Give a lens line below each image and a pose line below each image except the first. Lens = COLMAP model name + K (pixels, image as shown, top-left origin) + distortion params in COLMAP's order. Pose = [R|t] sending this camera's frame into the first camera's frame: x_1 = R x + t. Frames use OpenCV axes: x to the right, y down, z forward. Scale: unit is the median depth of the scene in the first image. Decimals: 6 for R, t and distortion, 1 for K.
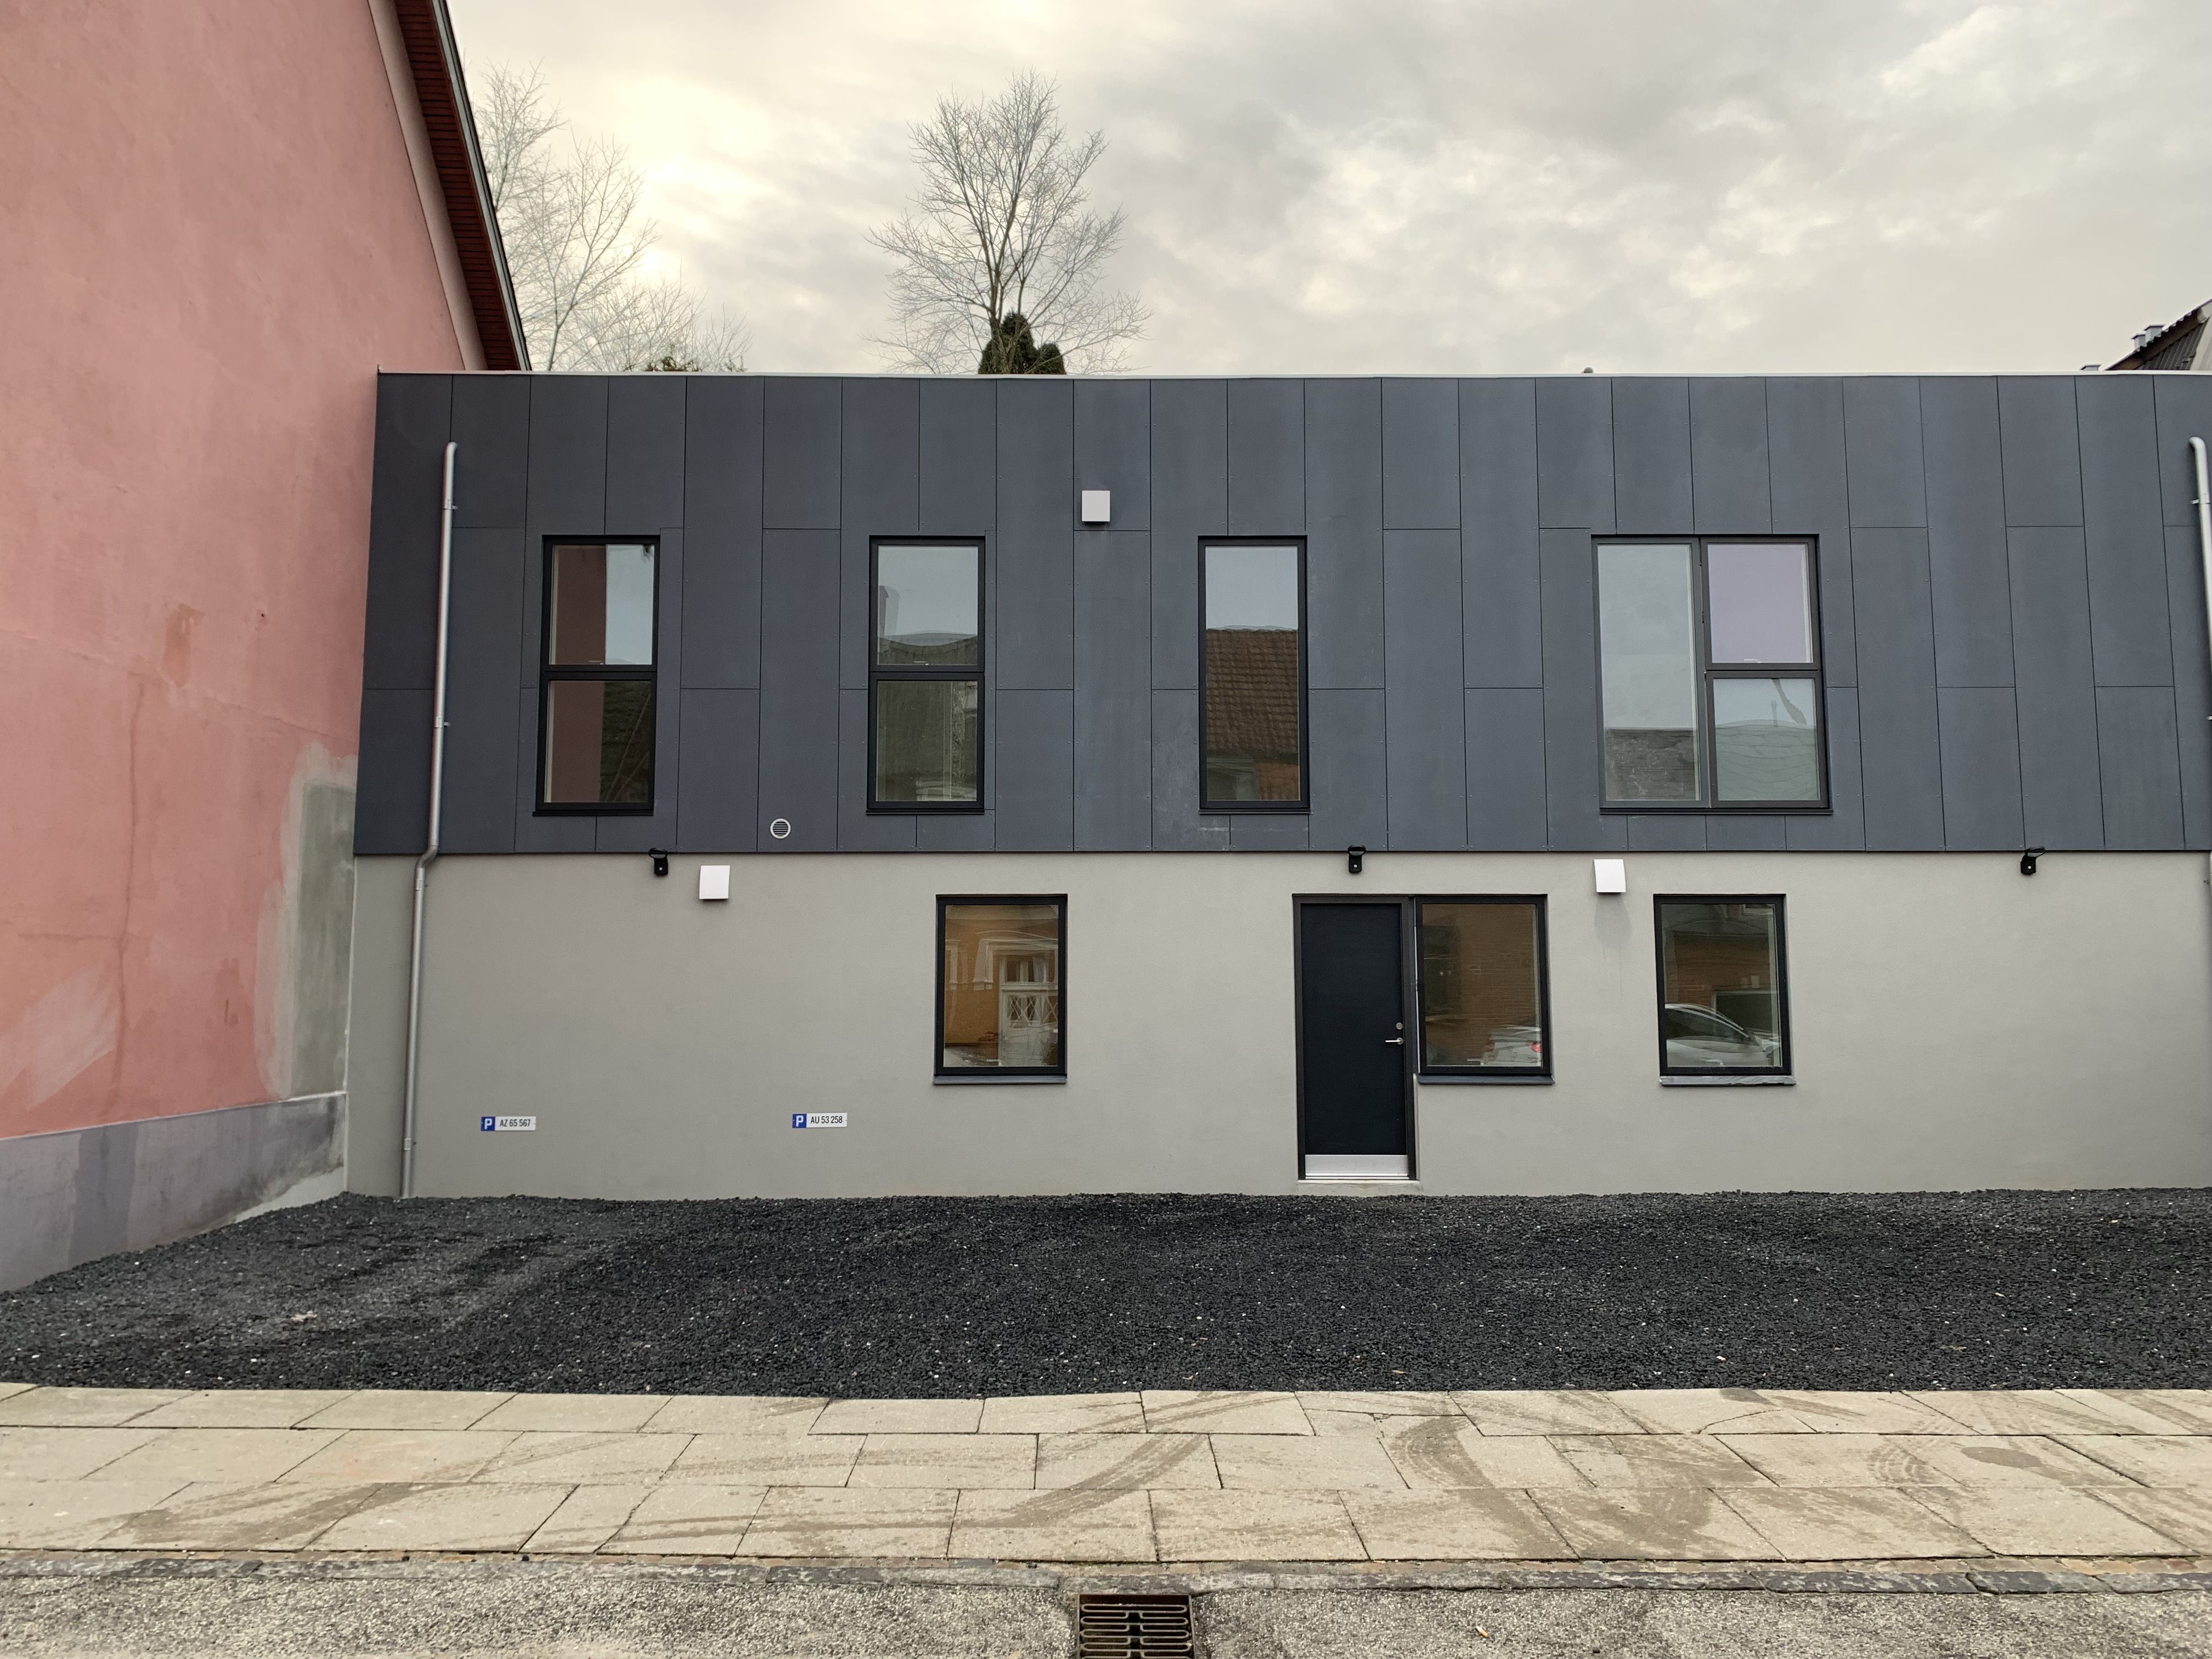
lens RADIAL K [[1614.4, 0, 1106.0], [0, 1614.4, 829.5], [0, 0, 1]] dist [0.109116, -0.167928]
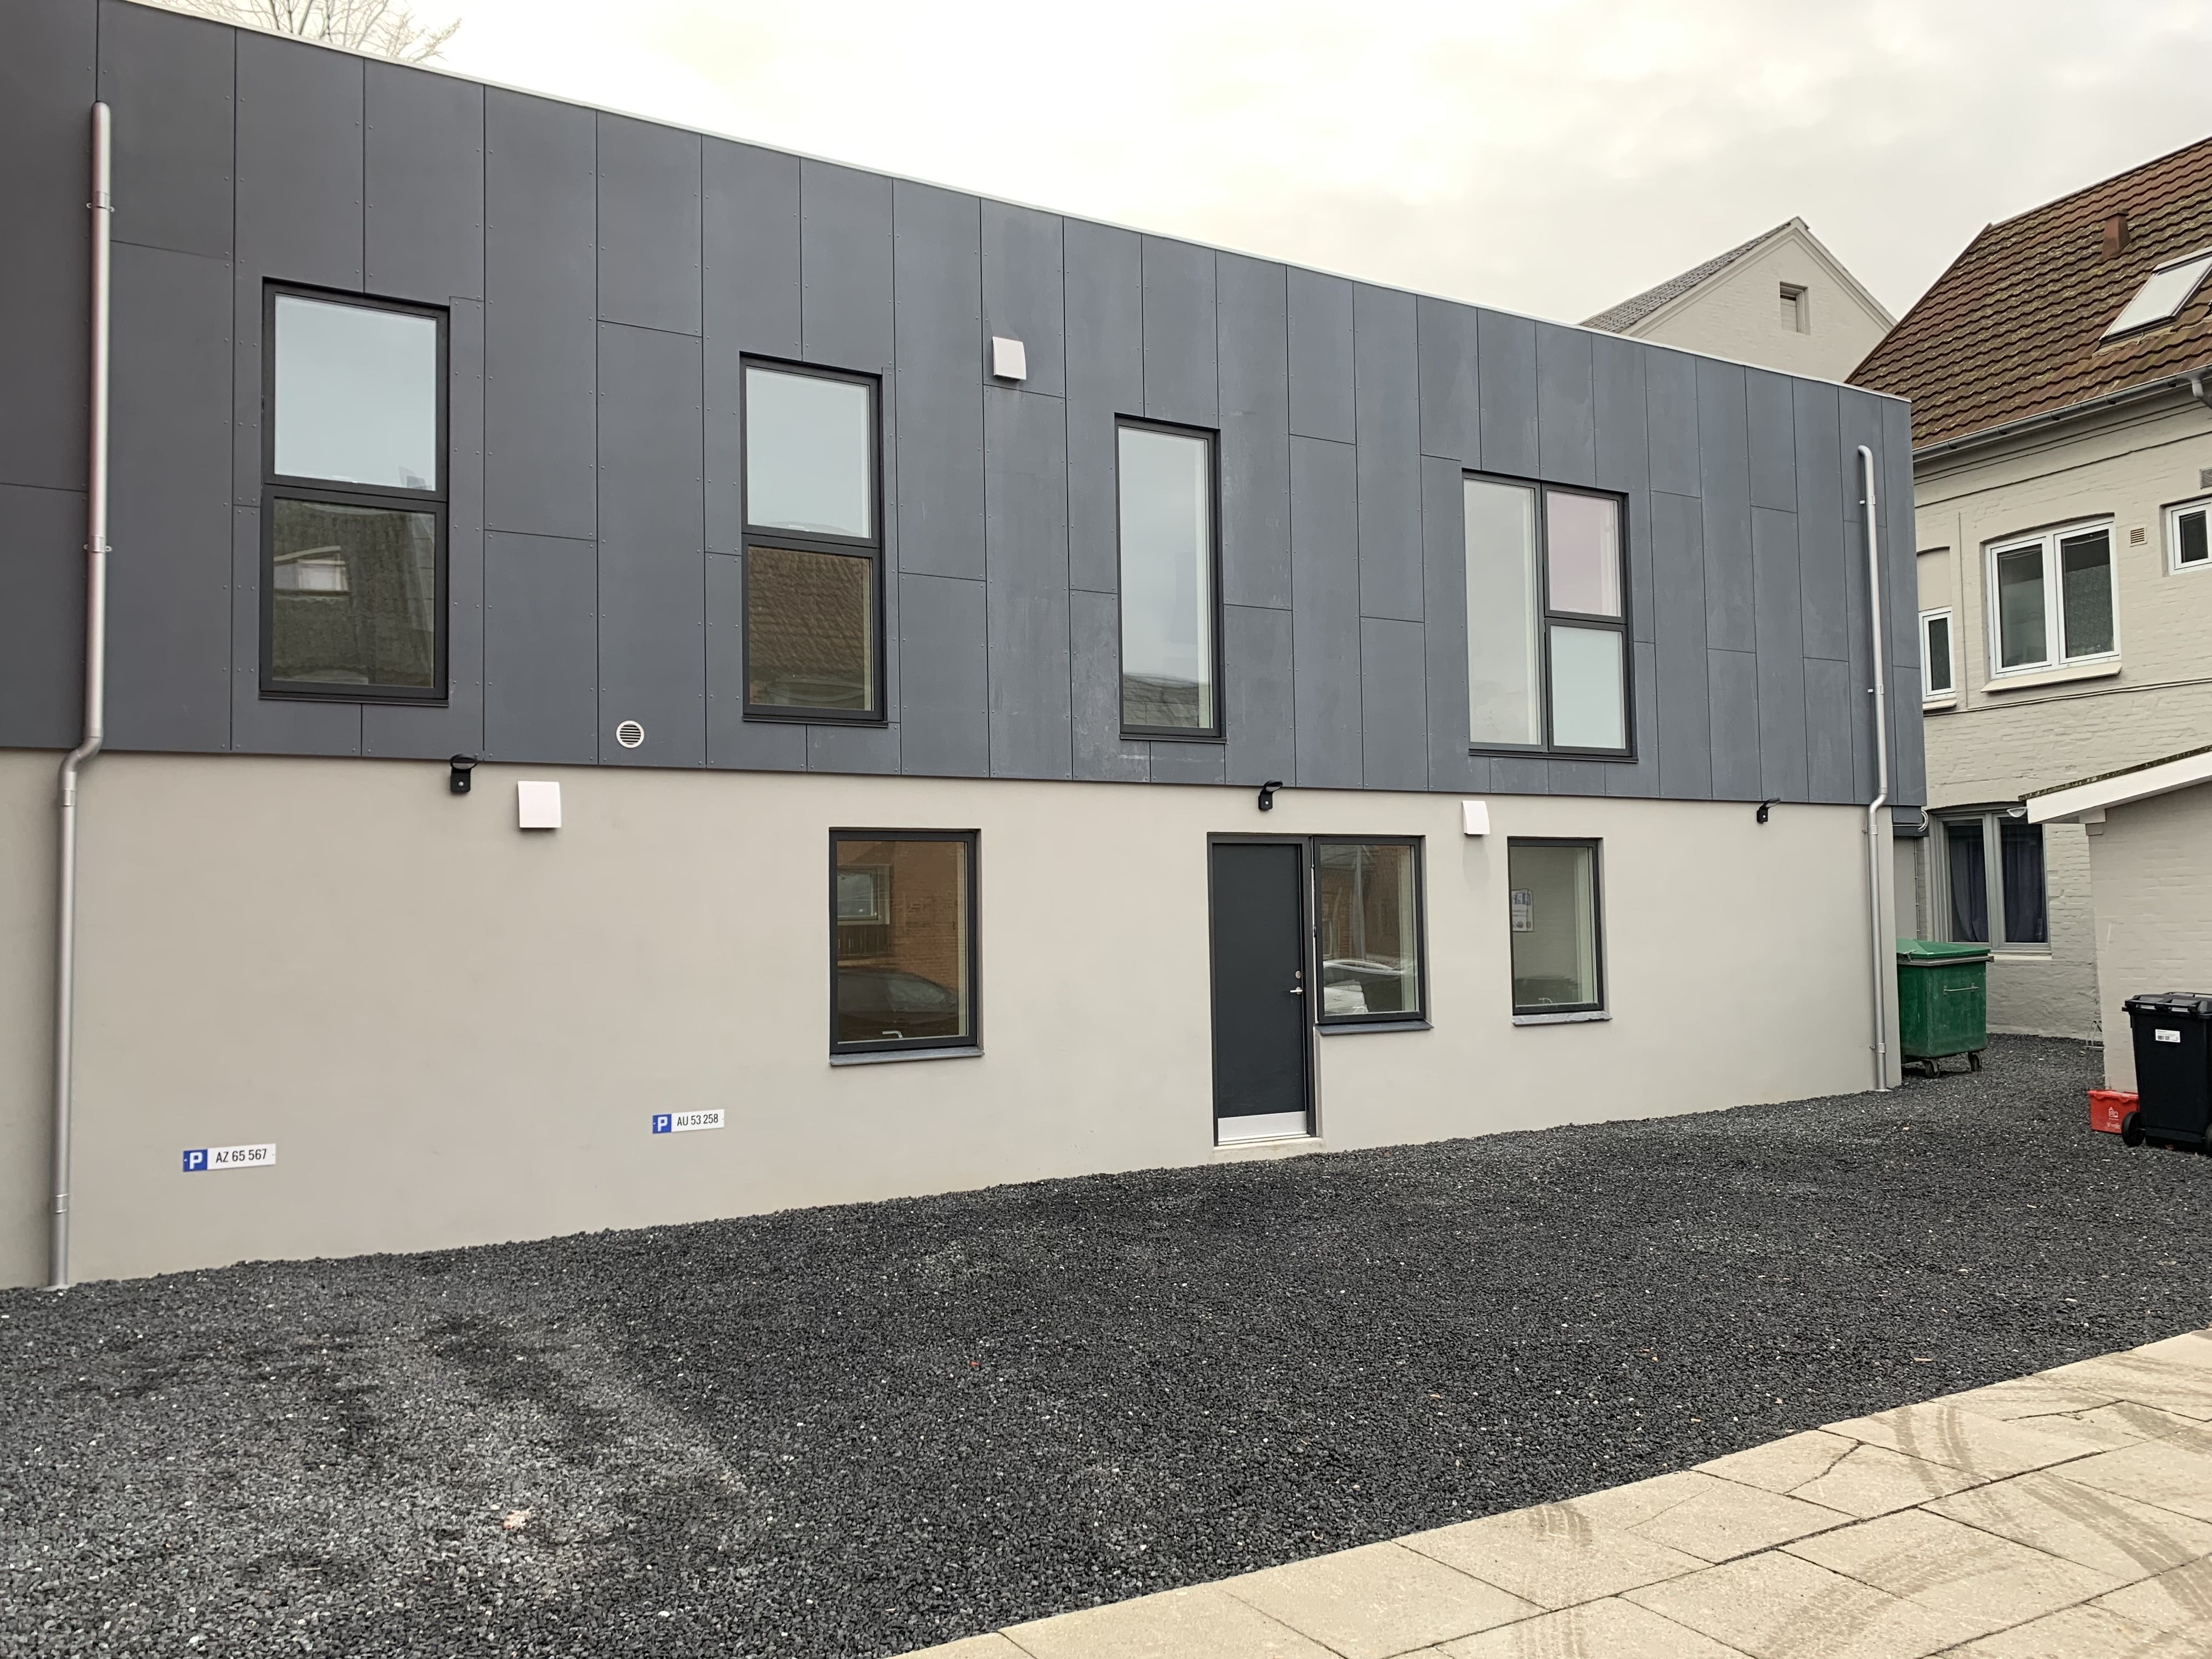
lens RADIAL K [[1649.6, 0, 1089.9], [0, 1649.6, 844.6], [0, 0, 1]] dist [0.139728, -0.286229]
pose [[0.873332, 0.009851, 0.487026, -0.387139], [-0.030917, 0.998901, 0.035235, 0.016524], [-0.486143, -0.045829, 0.872677, 0.232100]]
